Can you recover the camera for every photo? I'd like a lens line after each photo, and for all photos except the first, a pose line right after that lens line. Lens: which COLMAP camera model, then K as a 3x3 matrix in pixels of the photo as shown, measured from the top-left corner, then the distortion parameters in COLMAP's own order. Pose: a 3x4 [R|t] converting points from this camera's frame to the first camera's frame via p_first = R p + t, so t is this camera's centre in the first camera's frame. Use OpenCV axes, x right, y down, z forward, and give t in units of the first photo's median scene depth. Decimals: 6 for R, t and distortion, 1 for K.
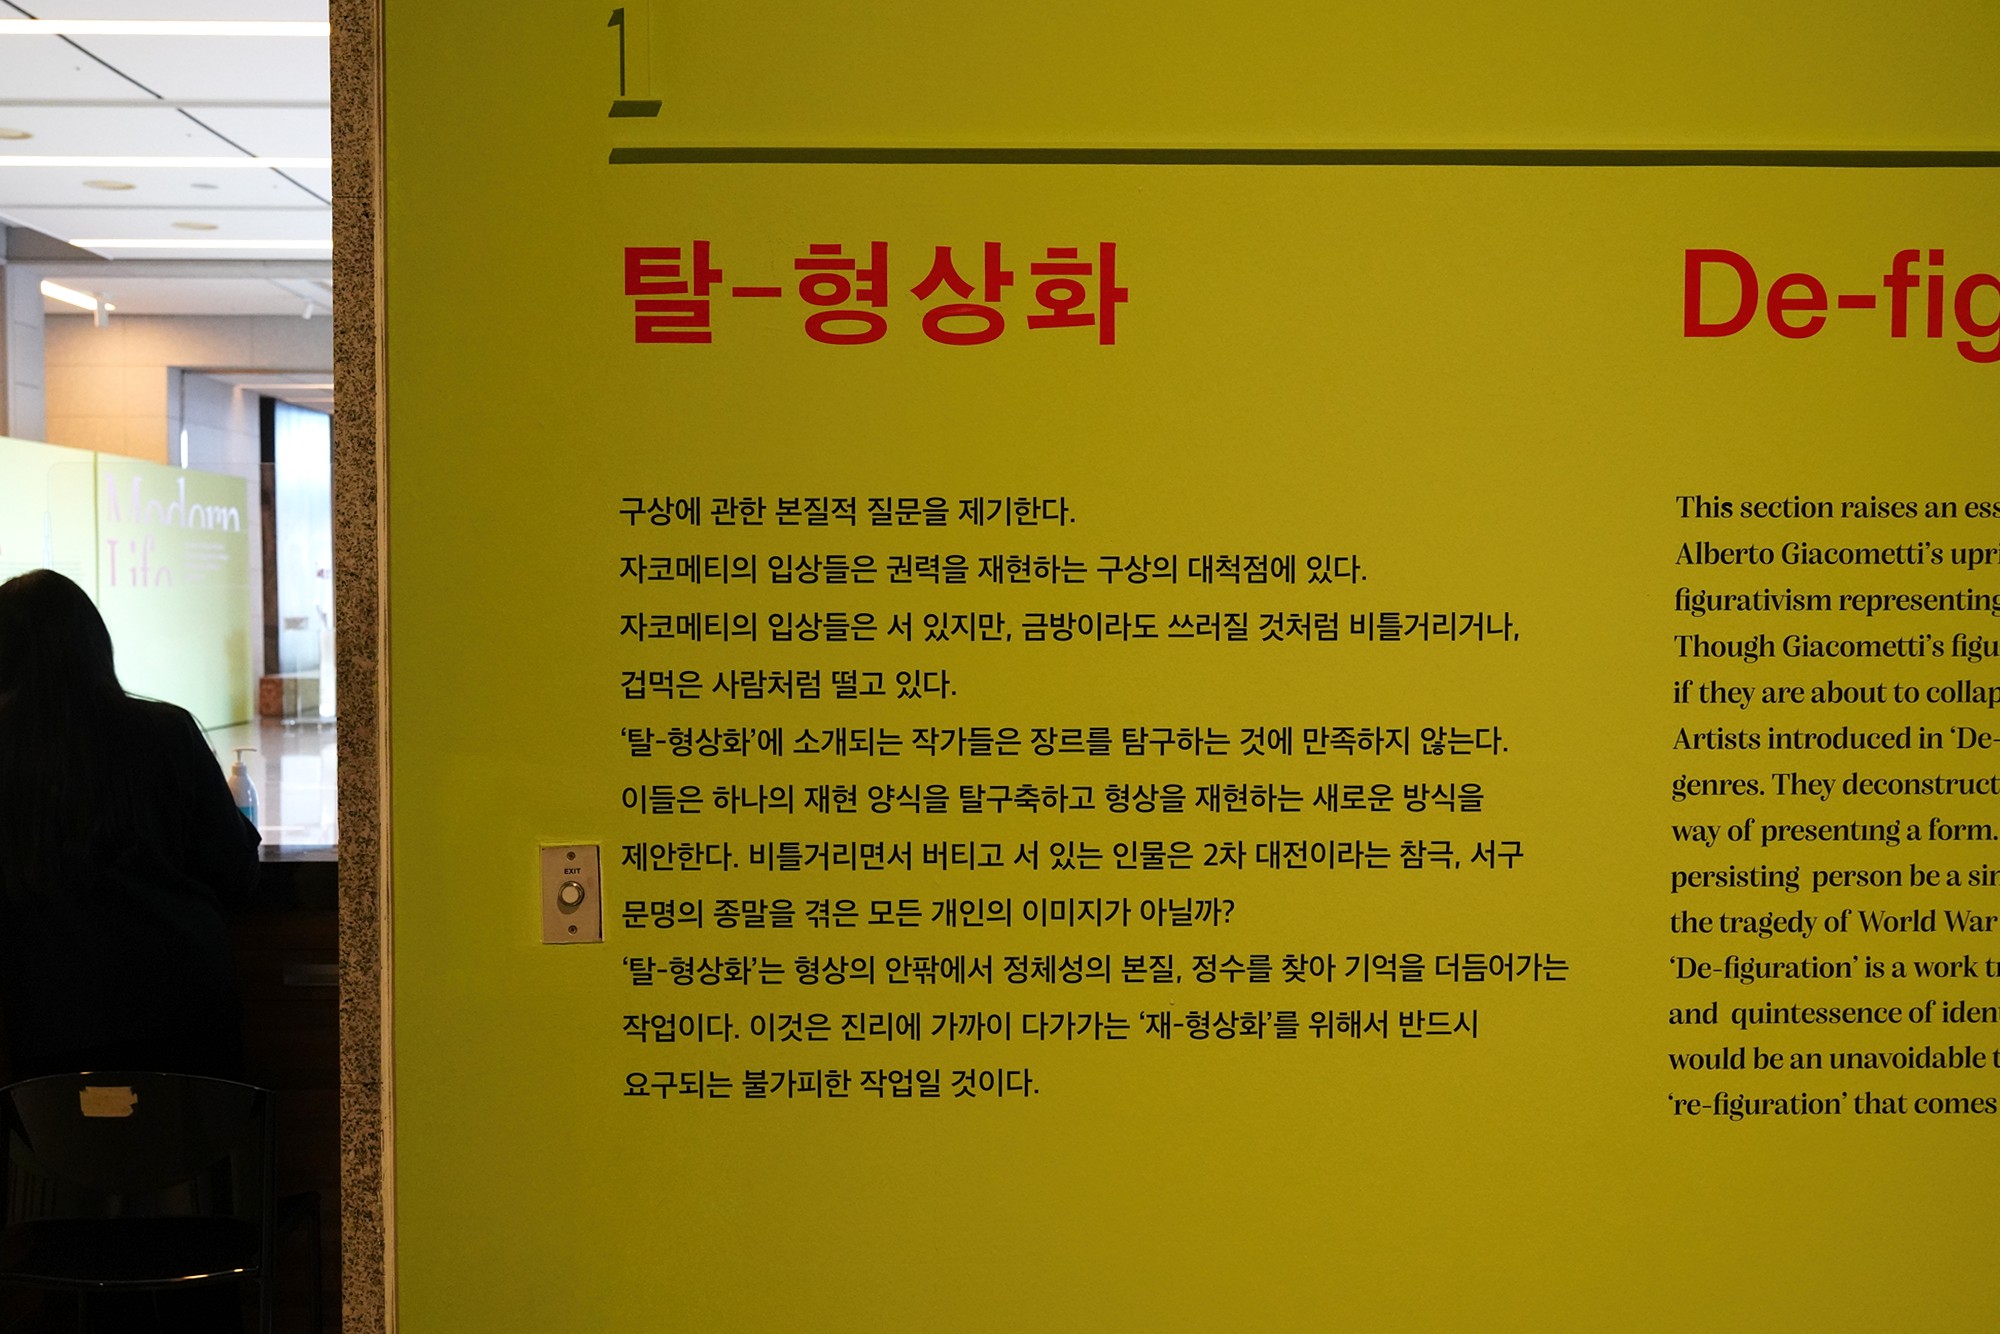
lens RADIAL K [[2326.4, 0, 1000.7], [0, 2326.4, 662.5], [0, 0, 1]] dist [-0.014719, 0.000000]
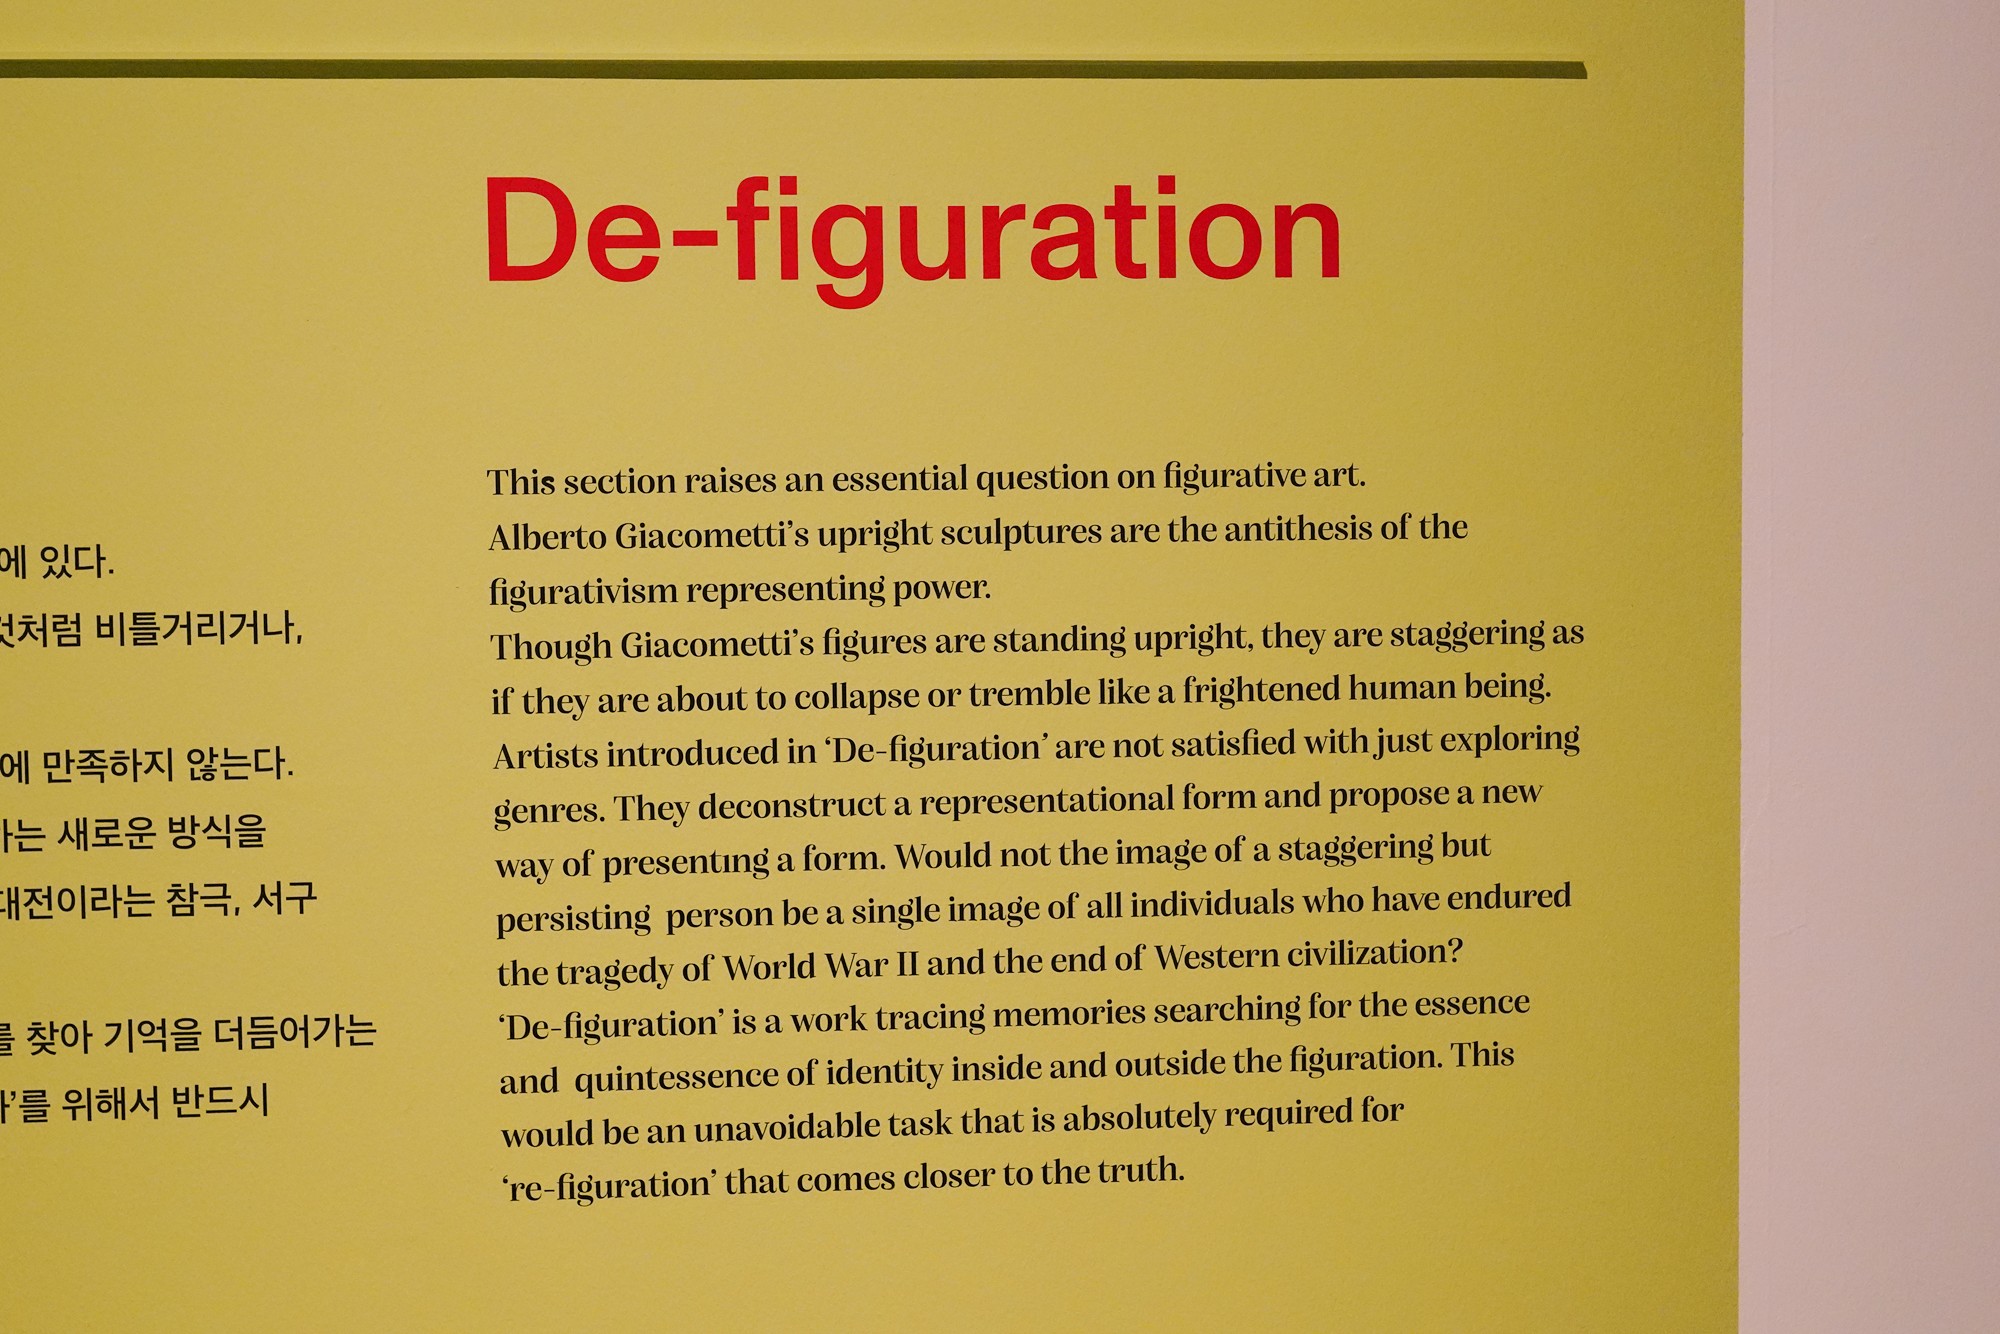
lens RADIAL K [[2326.4, 0, 1001.4], [0, 2326.4, 665.4], [0, 0, 1]] dist [-0.014719, 0.000000]
pose [[0.998008, -0.014715, 0.061347, 0.422395], [0.014900, 0.999886, -0.002563, 0.004448], [-0.061302, 0.003472, 0.998113, 0.144543]]
